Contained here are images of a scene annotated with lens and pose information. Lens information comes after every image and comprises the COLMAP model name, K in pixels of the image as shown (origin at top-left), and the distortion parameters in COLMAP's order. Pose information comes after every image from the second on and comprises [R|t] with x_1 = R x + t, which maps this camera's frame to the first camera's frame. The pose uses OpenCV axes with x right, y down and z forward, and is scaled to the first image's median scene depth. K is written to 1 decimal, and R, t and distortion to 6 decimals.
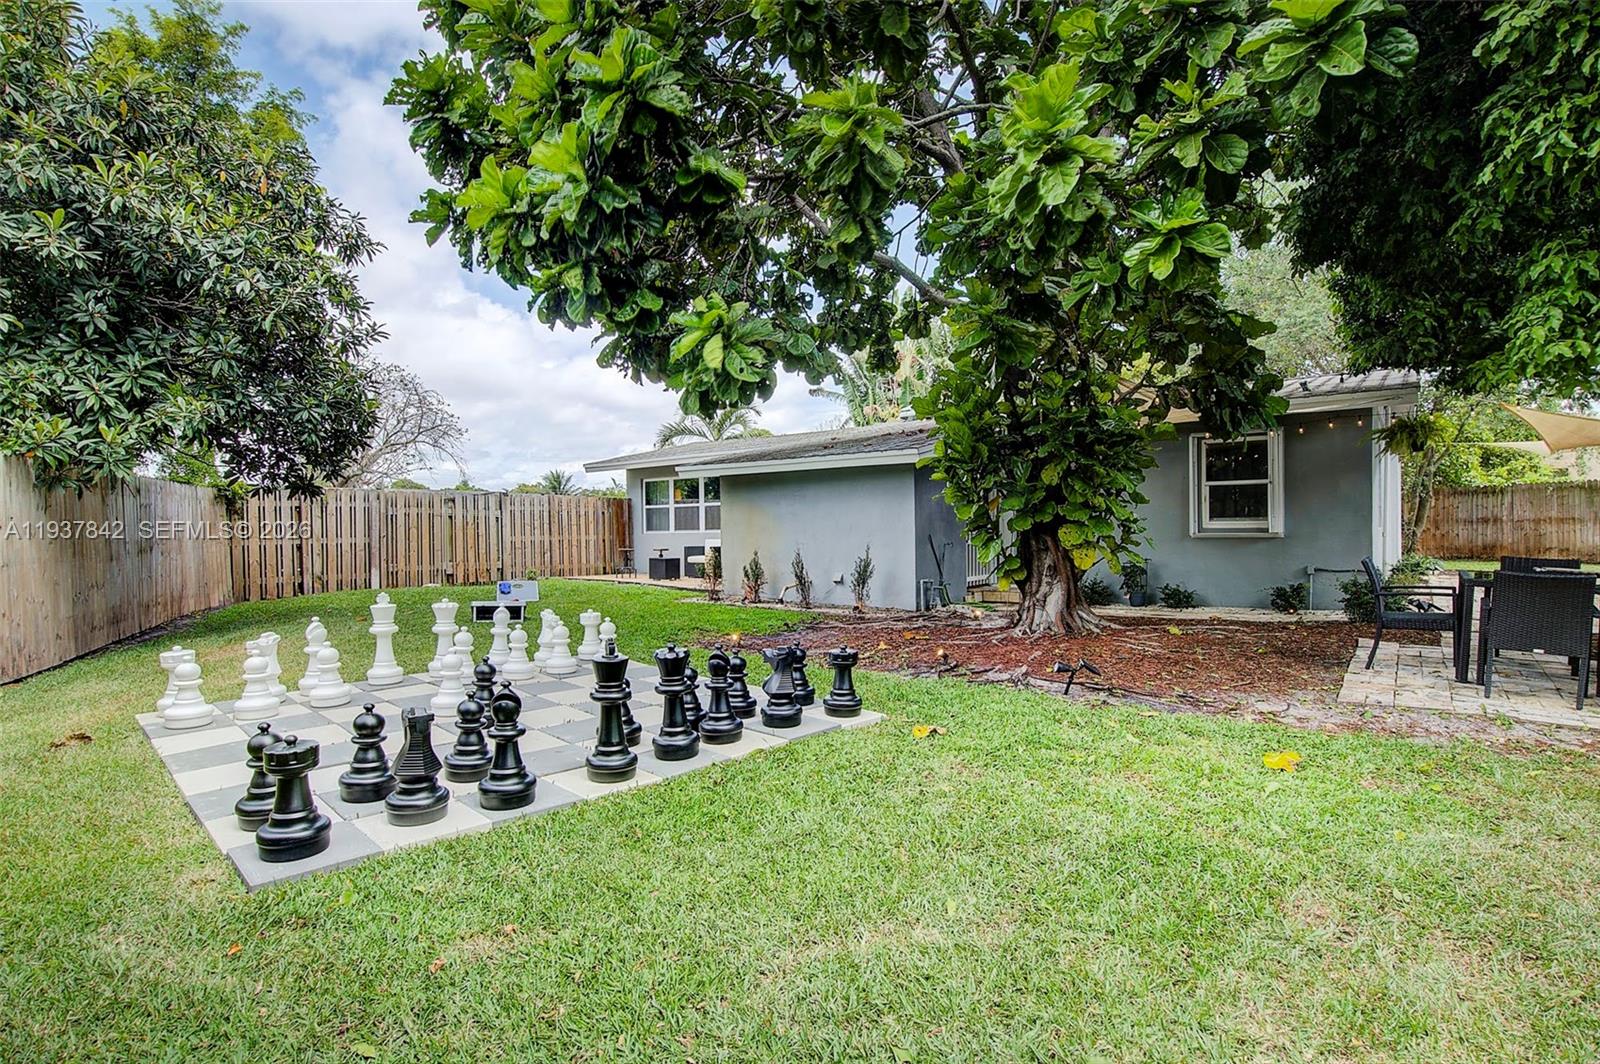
lens RADIAL K [[860.7, 0, 802.5], [0, 860.7, 534.5], [0, 0, 1]] dist [-0.004481, -0.000552]
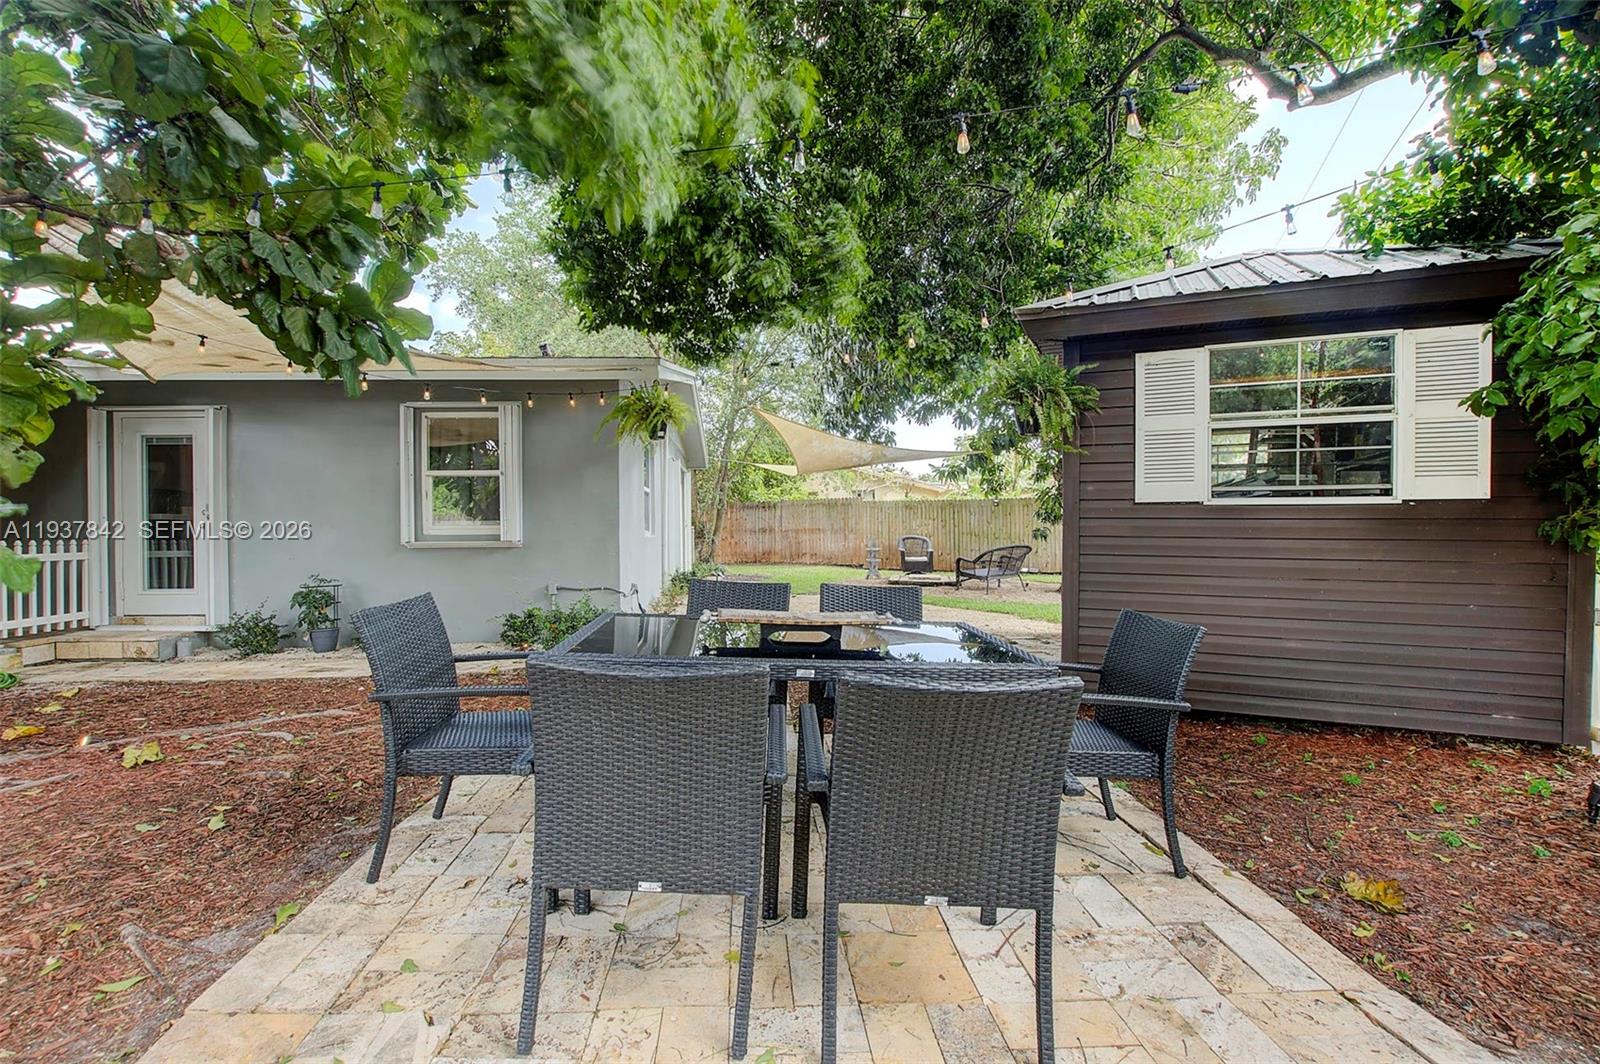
lens RADIAL K [[689.4, 0, 799.2], [0, 689.4, 534.4], [0, 0, 1]] dist [-0.004995, -0.000397]
pose [[0.772288, 0.007298, 0.635231, 0.342785], [-0.000185, 0.999937, -0.011263, -0.000943], [-0.635273, 0.008581, 0.772240, 0.354758]]
